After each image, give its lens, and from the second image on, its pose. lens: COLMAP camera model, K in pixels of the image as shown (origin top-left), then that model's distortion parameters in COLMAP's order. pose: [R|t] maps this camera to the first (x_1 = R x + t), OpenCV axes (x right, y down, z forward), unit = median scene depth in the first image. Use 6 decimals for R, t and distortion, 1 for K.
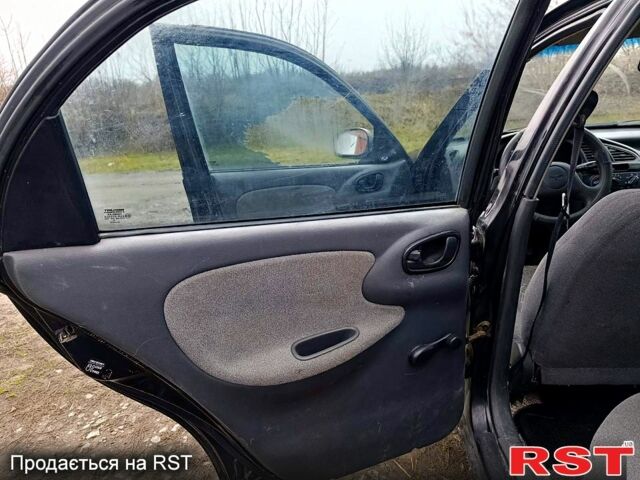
lens RADIAL K [[449.1, 0, 320.0], [0, 449.1, 240.0], [0, 0, 1]] dist [0.000076, -0.020163]
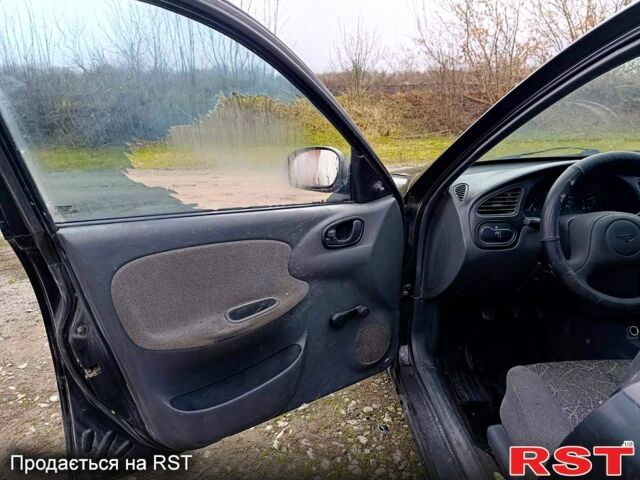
lens RADIAL K [[449.1, 0, 320.0], [0, 449.1, 240.0], [0, 0, 1]] dist [0.000076, -0.020163]
pose [[0.993141, 0.014298, 0.116046, 0.000239], [-0.014083, 0.999897, -0.002669, -0.013189], [-0.116072, 0.001017, 0.993240, 0.041590]]
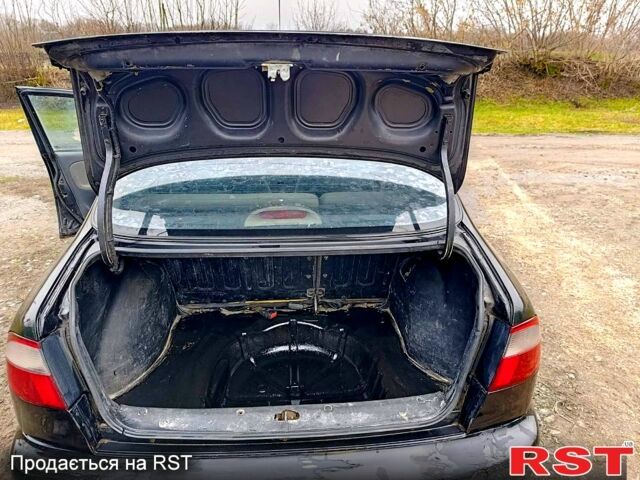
lens RADIAL K [[449.1, 0, 320.0], [0, 449.1, 240.0], [0, 0, 1]] dist [0.000076, -0.020163]
pose [[0.989674, 0.014813, 0.142566, 0.061312], [-0.025703, 0.996863, 0.074852, 0.005827], [-0.141010, -0.077743, 0.986951, -0.110320]]
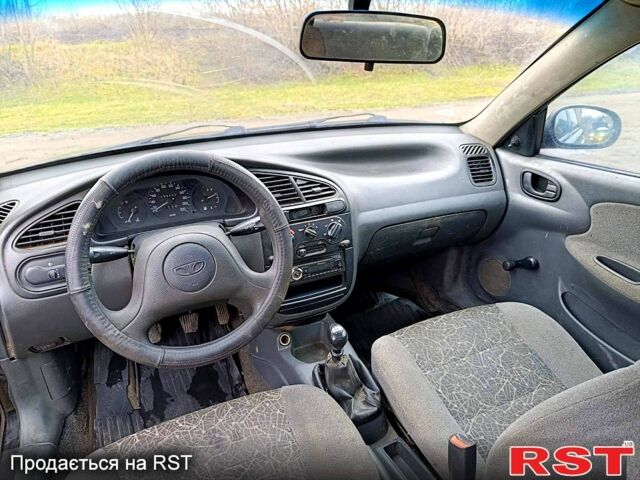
lens RADIAL K [[449.1, 0, 320.0], [0, 449.1, 240.0], [0, 0, 1]] dist [0.000076, -0.020163]
pose [[0.878501, -0.148531, 0.454065, 0.045205], [0.103069, 0.986985, 0.123444, -0.022535], [-0.466490, -0.061645, 0.882376, 0.052165]]
